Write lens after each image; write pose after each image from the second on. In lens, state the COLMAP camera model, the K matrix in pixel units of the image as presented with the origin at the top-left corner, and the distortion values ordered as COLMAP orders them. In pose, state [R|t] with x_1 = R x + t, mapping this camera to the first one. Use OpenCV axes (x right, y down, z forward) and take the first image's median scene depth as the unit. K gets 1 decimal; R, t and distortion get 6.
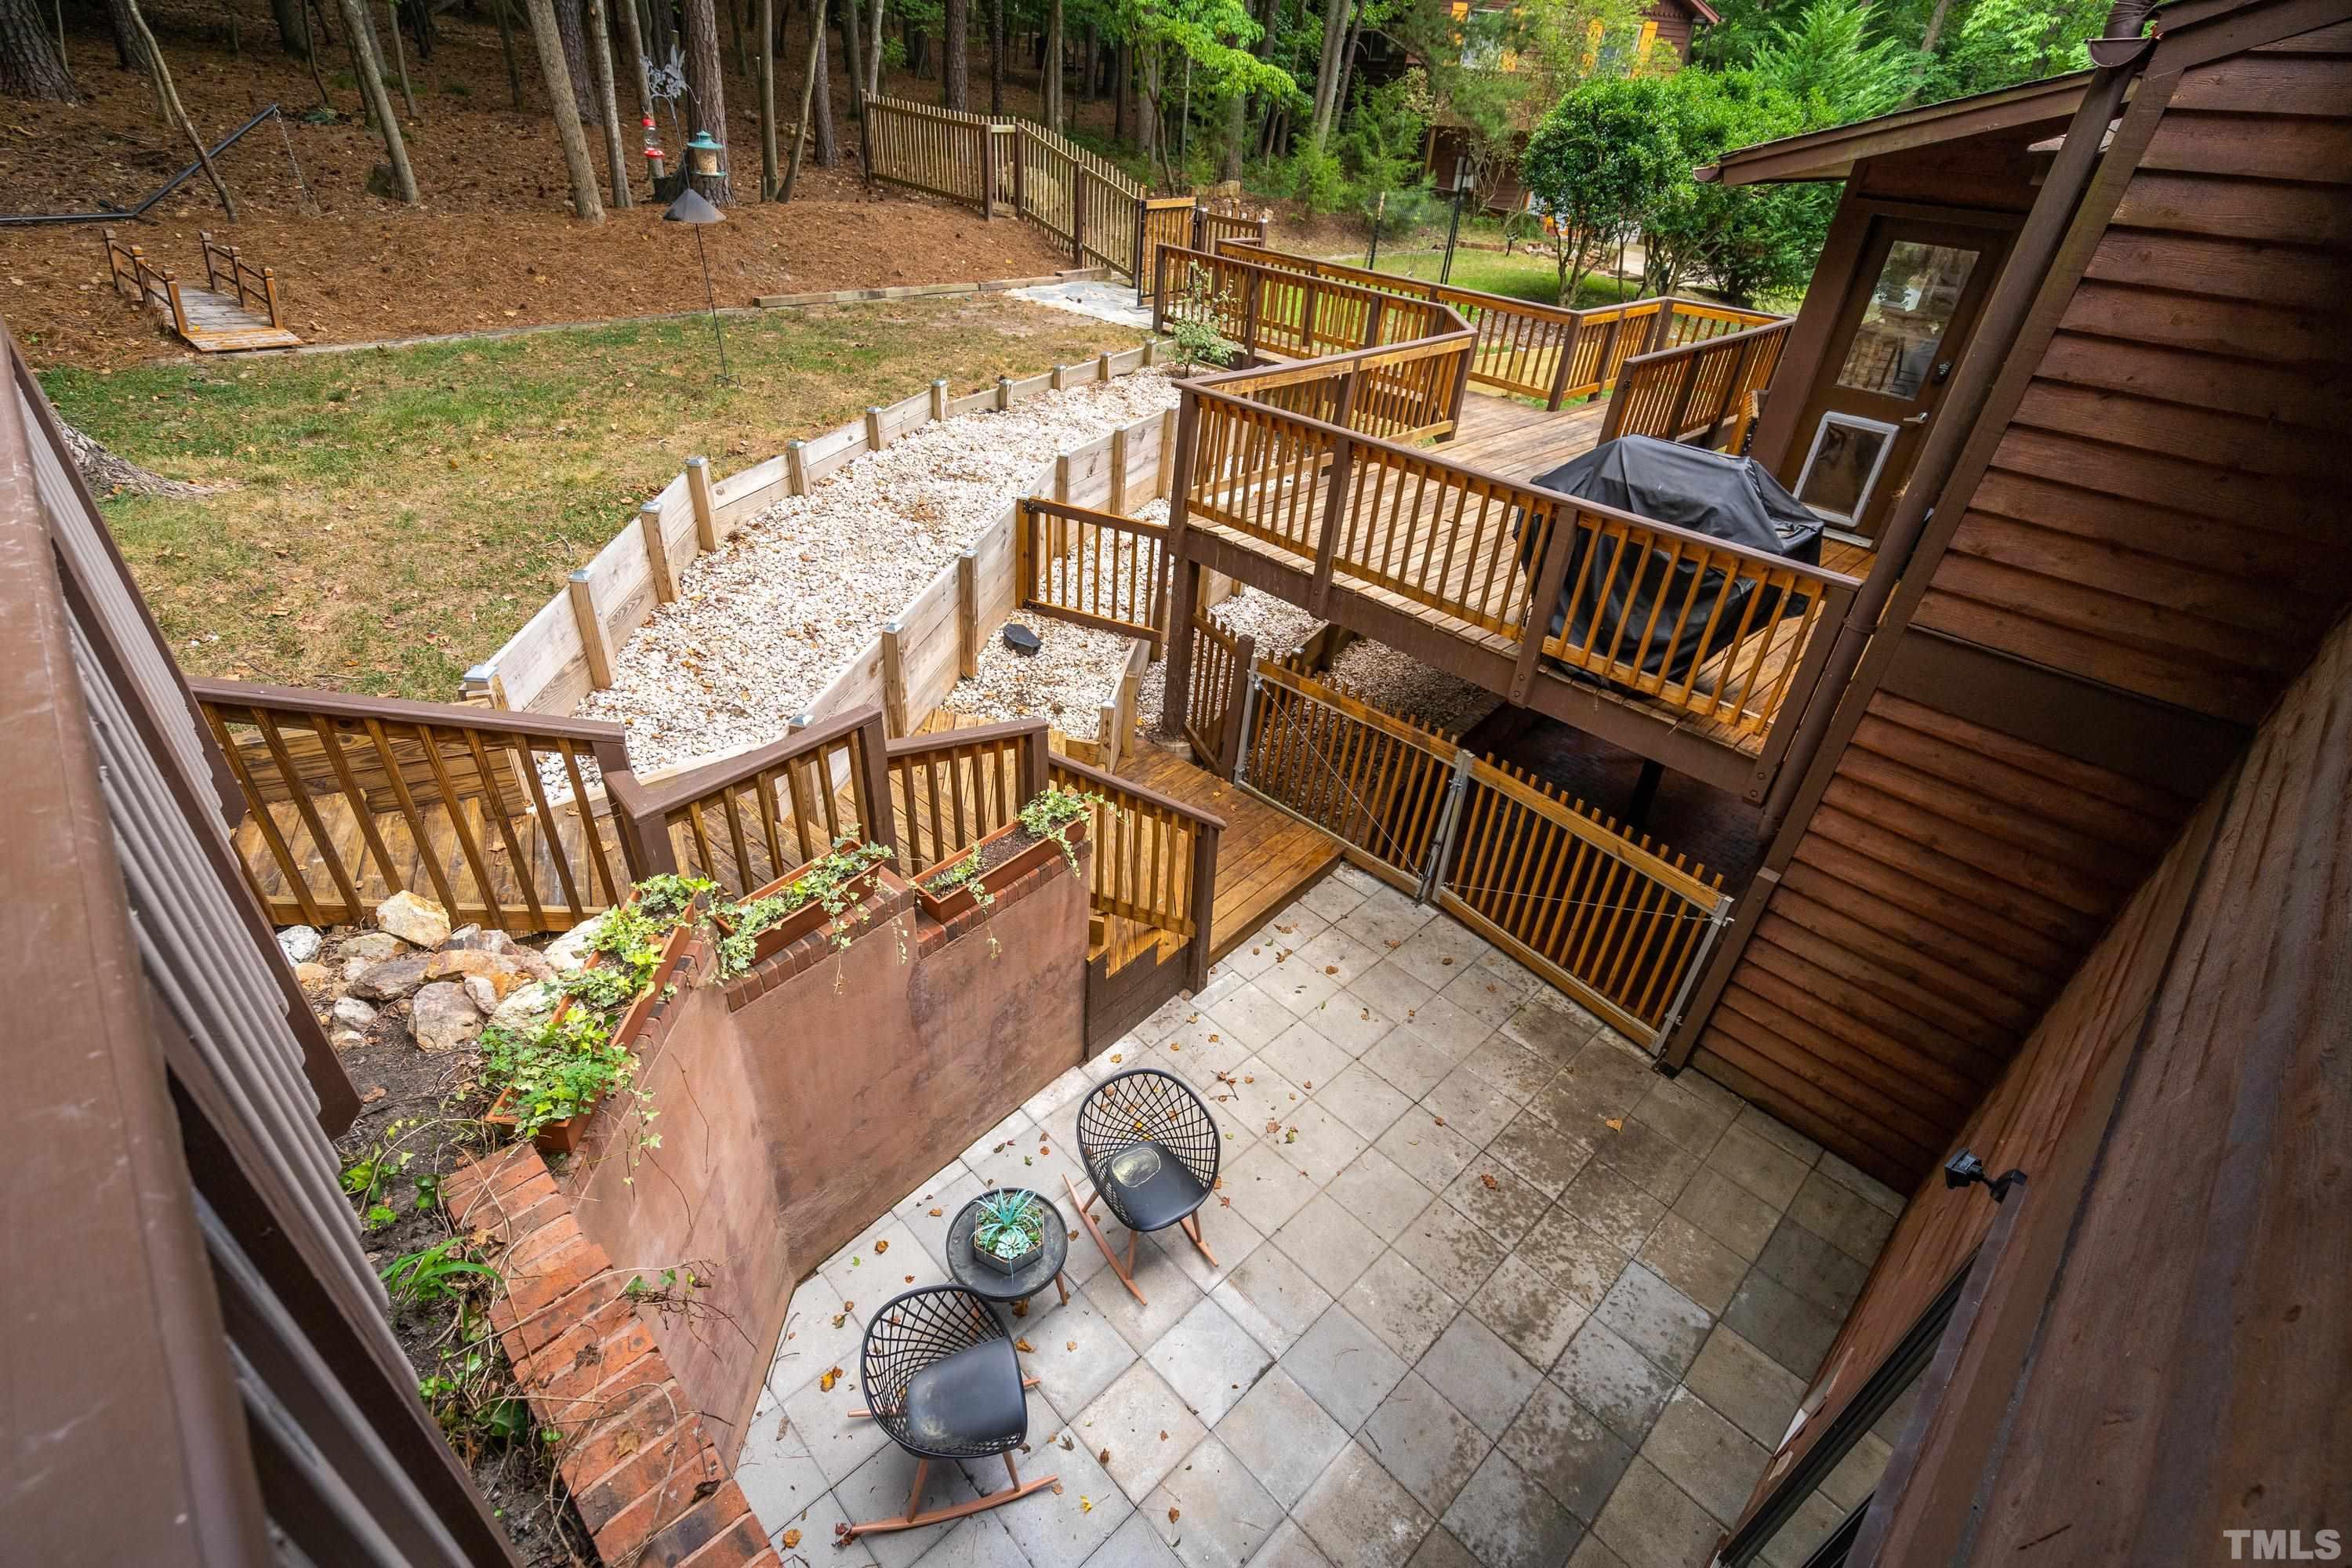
lens RADIAL K [[1066.0, 0, 1149.8], [0, 1066.0, 784.9], [0, 0, 1]] dist [-0.003569, 0.001102]
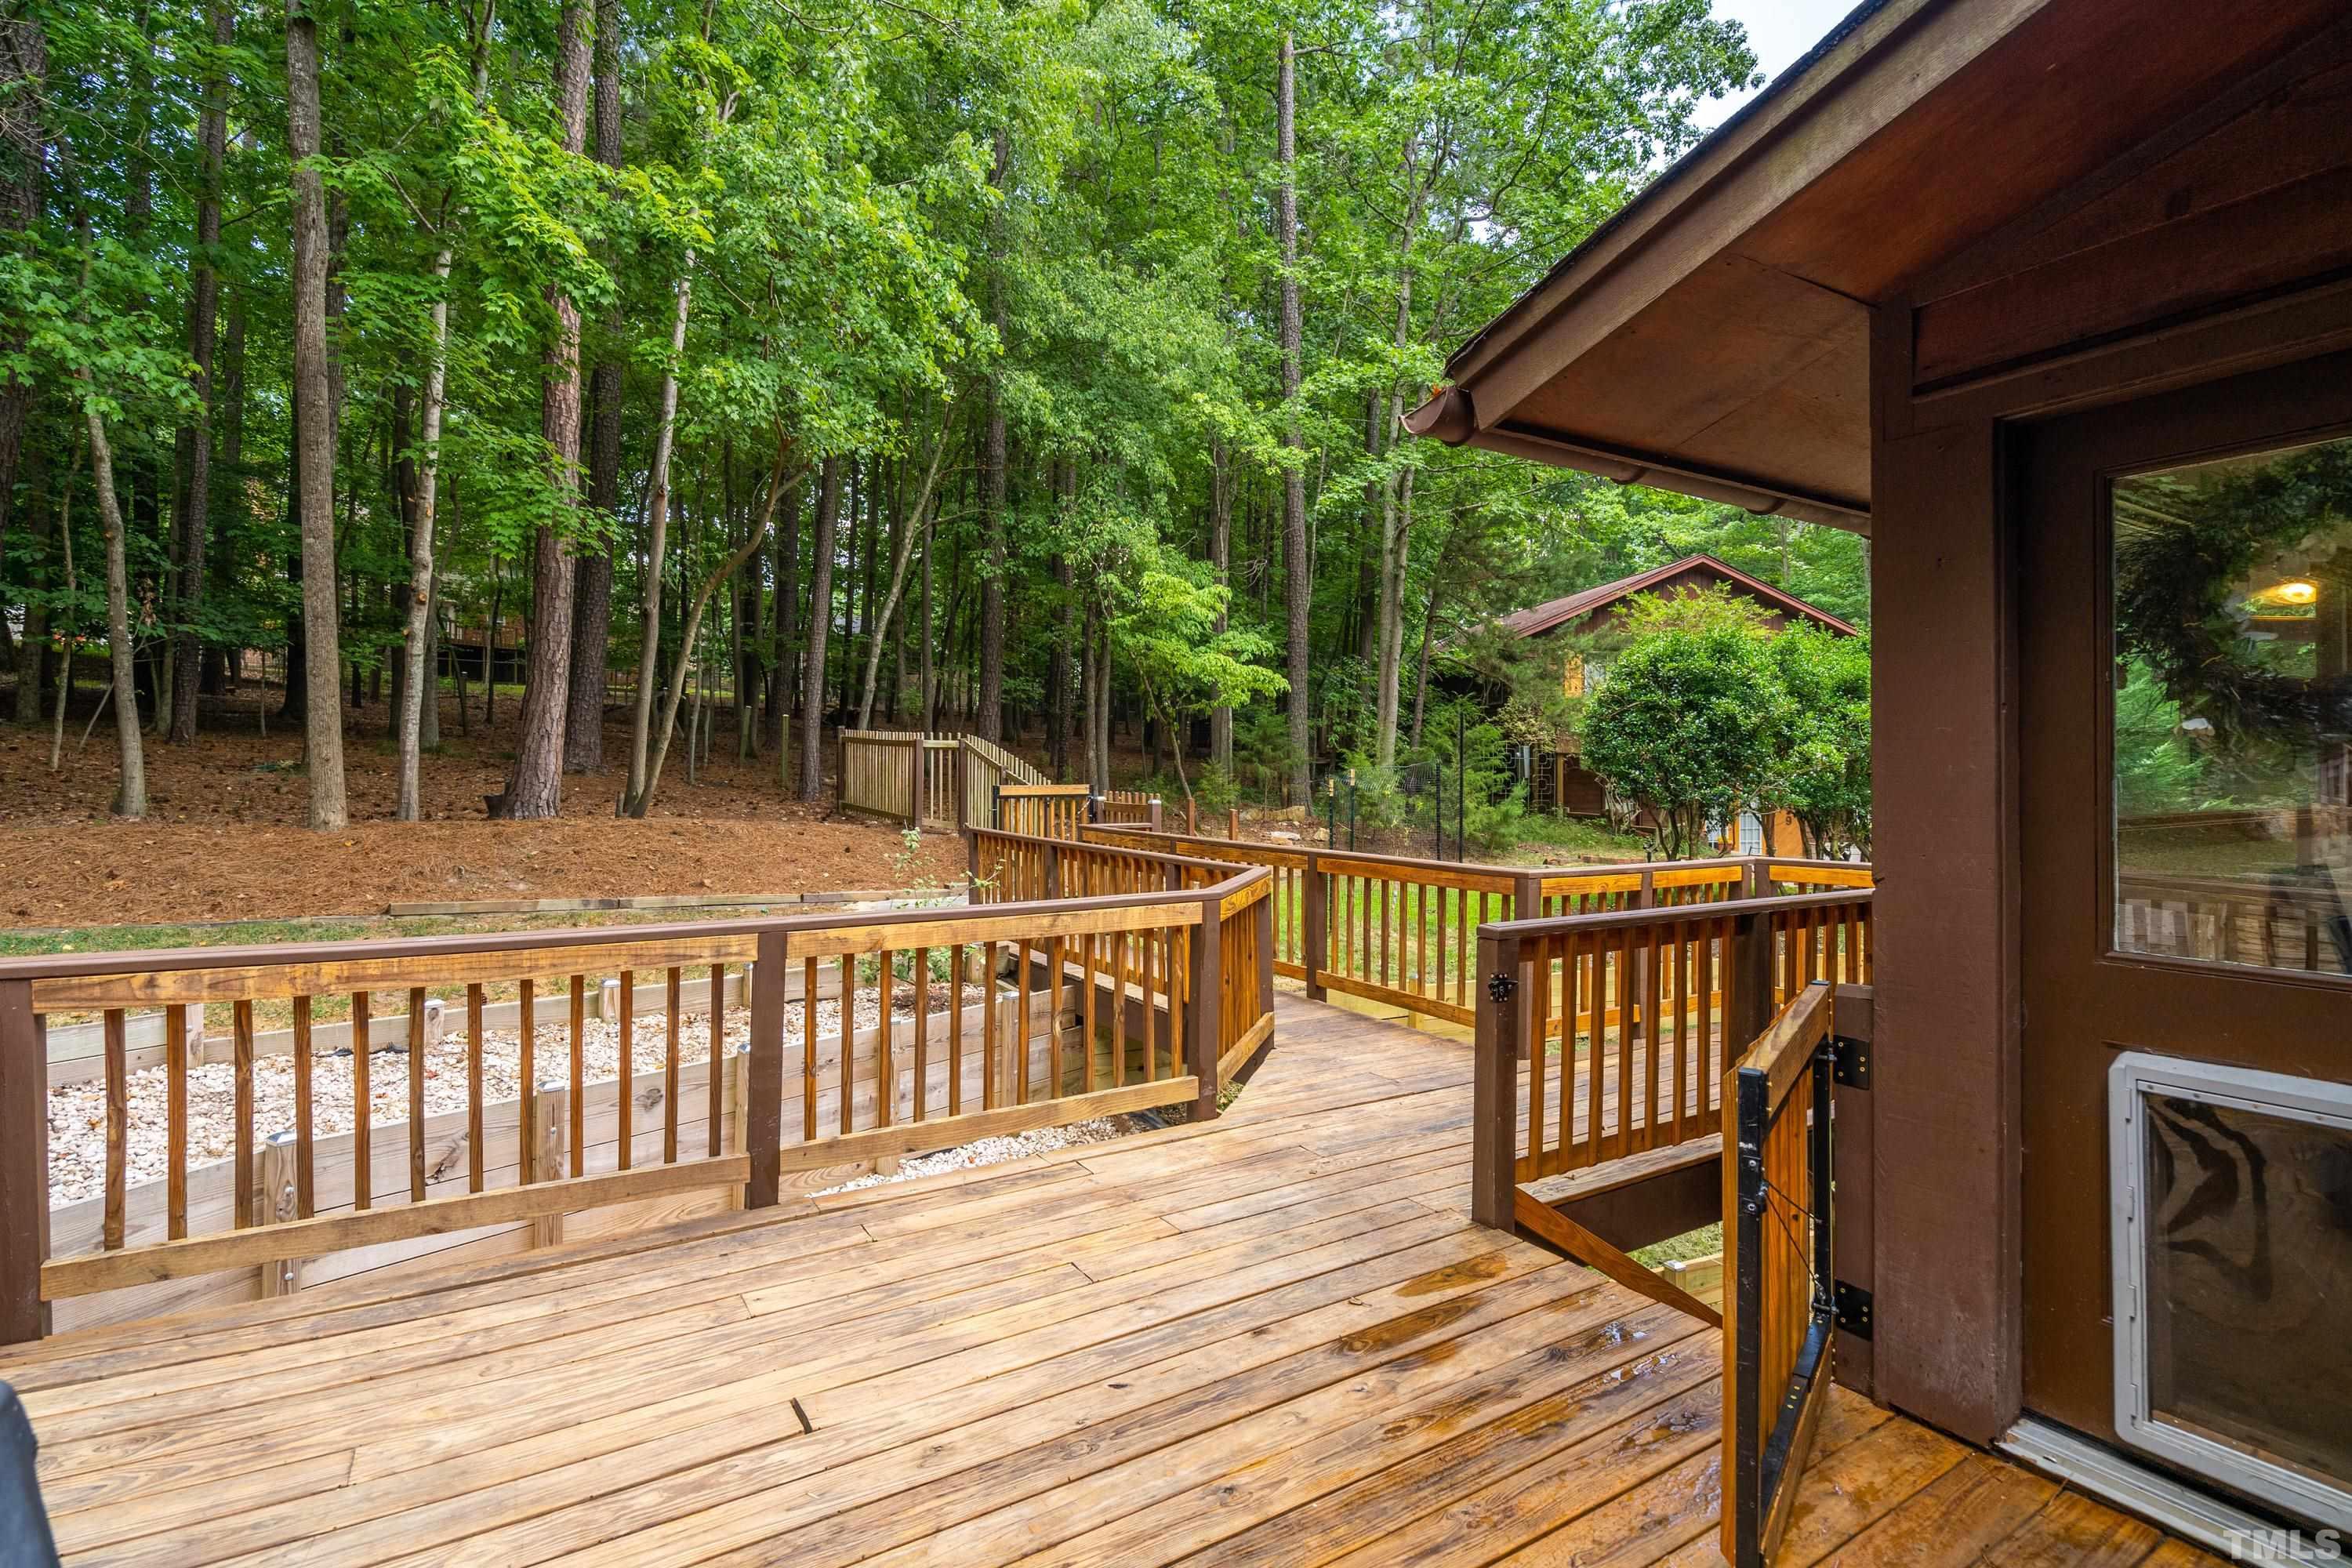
lens RADIAL K [[1066.0, 0, 1149.8], [0, 1066.0, 784.9], [0, 0, 1]] dist [-0.003569, 0.001102]
pose [[0.971496, -0.055062, -0.230571, 0.489830], [-0.082469, 0.833391, -0.546496, -0.255564], [0.222247, 0.549934, 0.805095, 0.736569]]
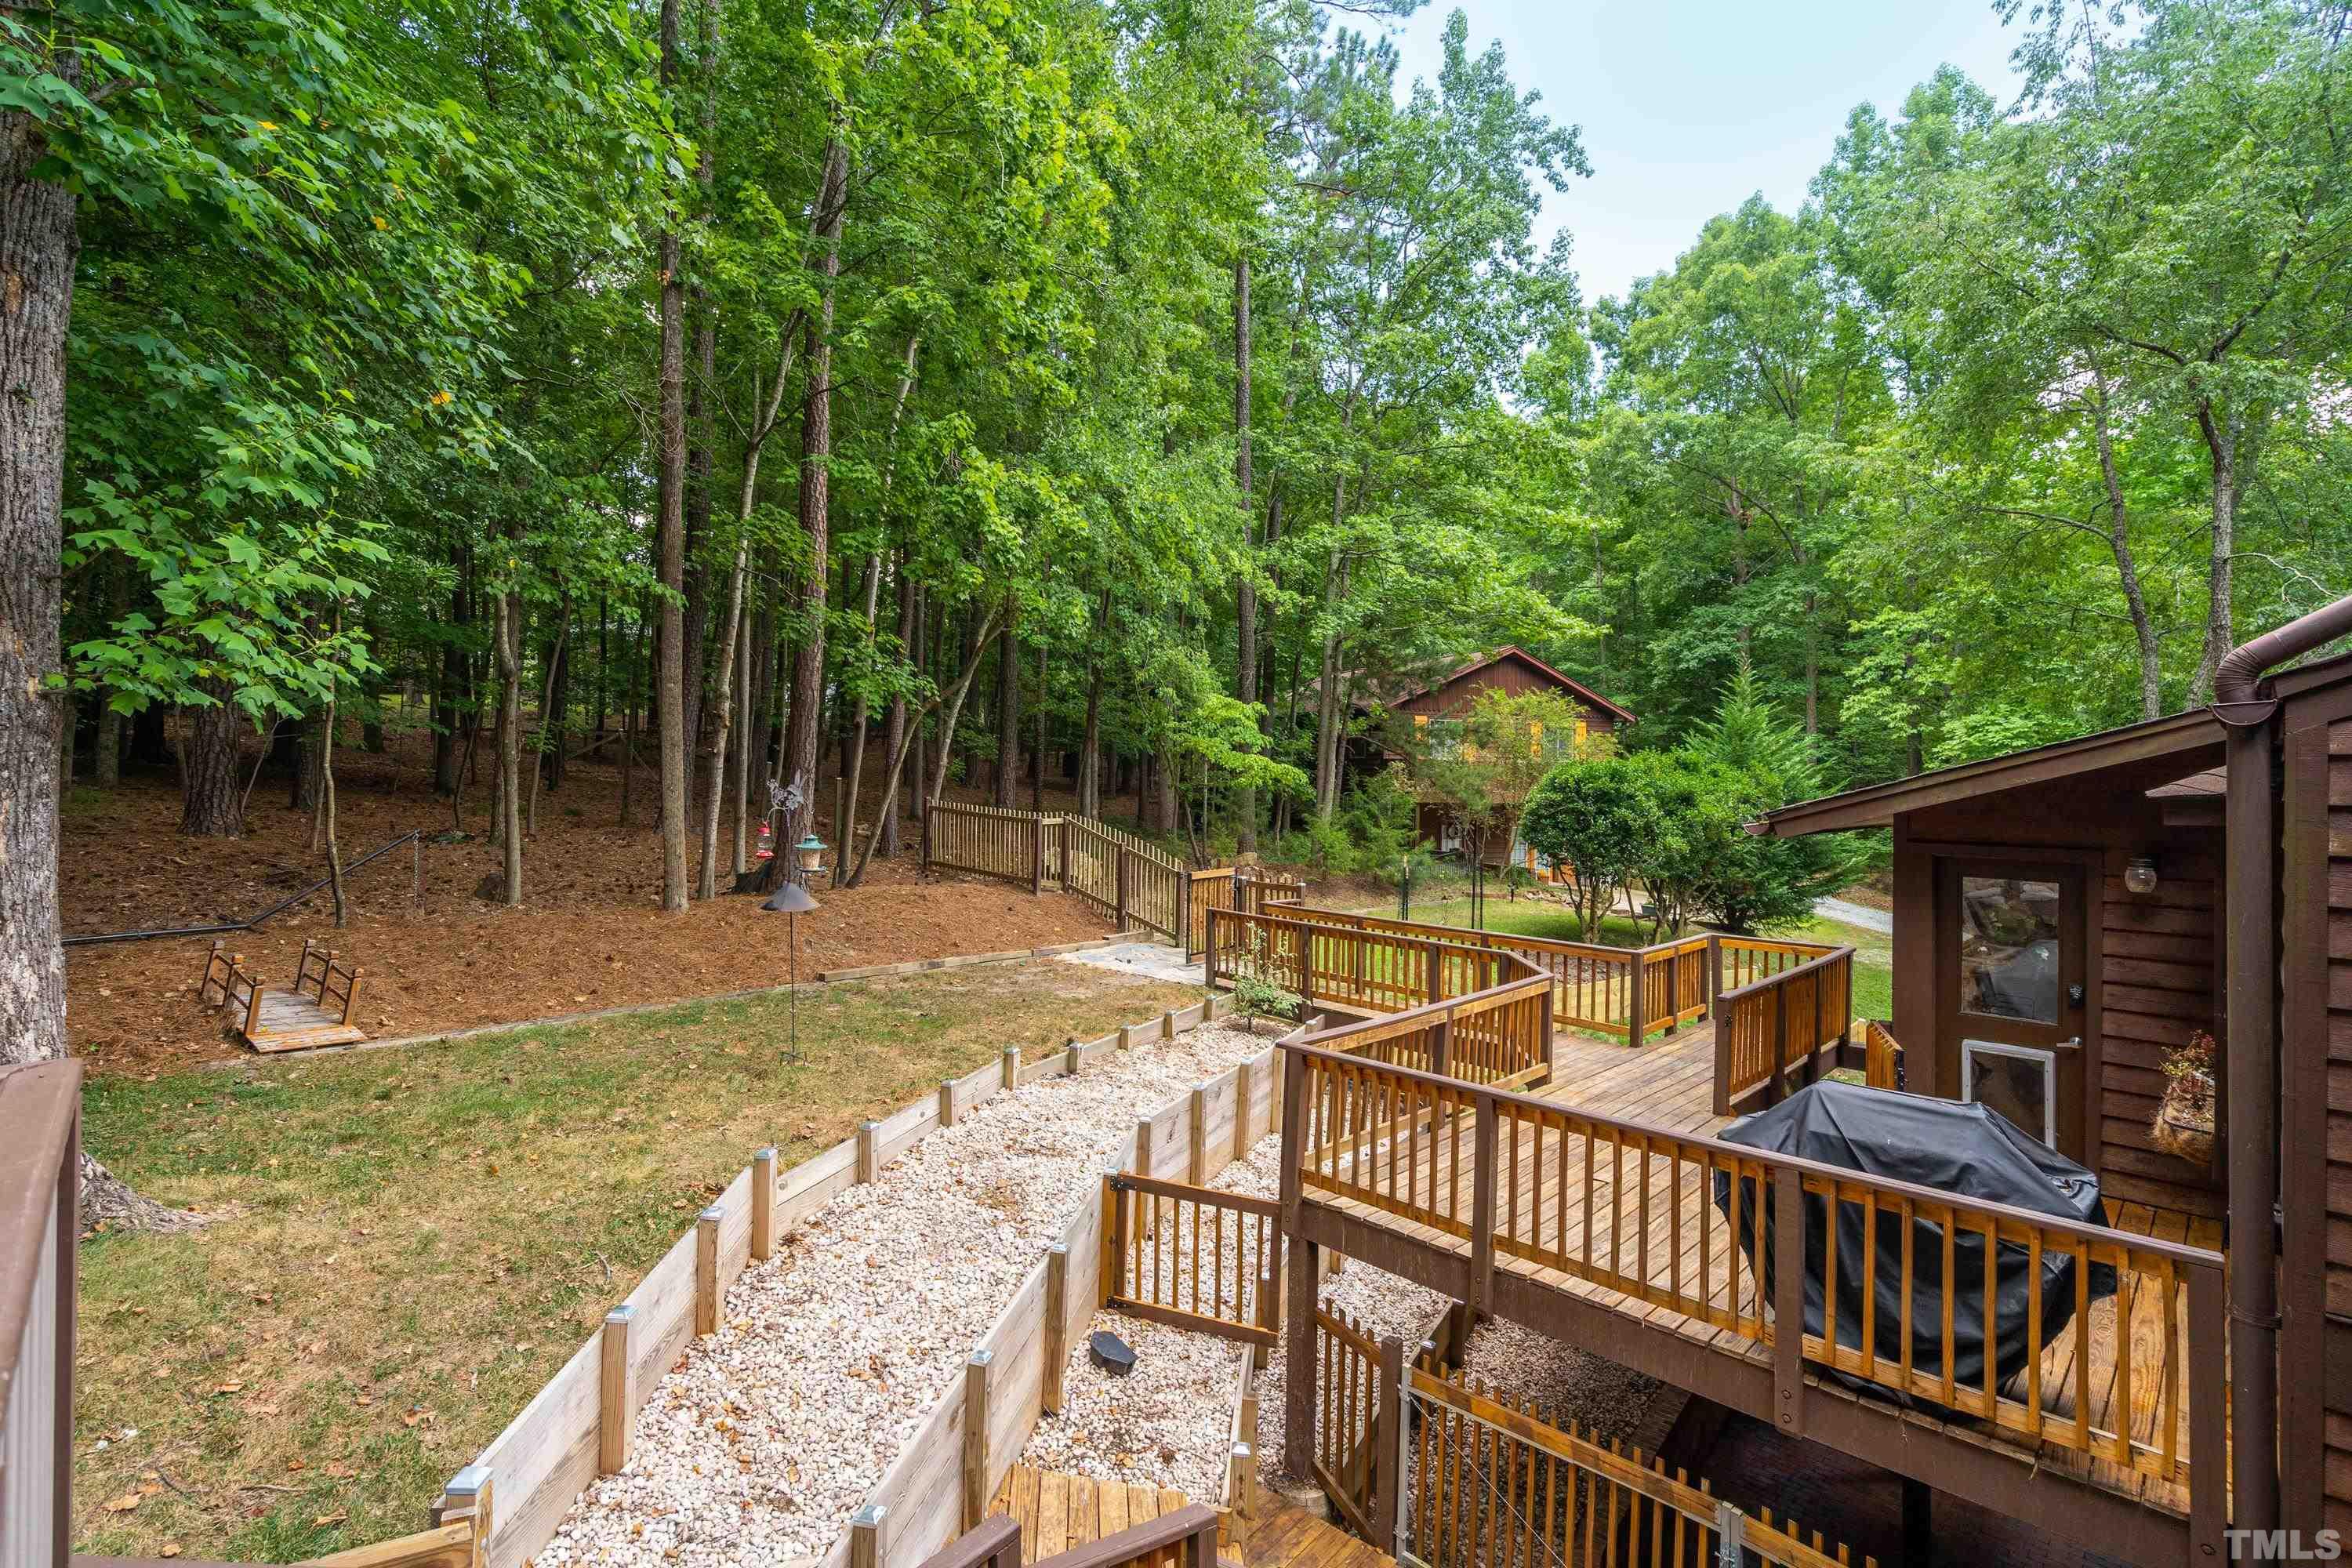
lens RADIAL K [[1080.0, 0, 1151.0], [0, 1080.0, 763.2], [0, 0, 1]] dist [-0.002972, 0.001069]
pose [[0.999075, -0.042862, 0.003502, -0.075159], [0.037324, 0.823768, -0.565697, -0.040084], [0.021362, 0.565305, 0.824606, 0.061252]]
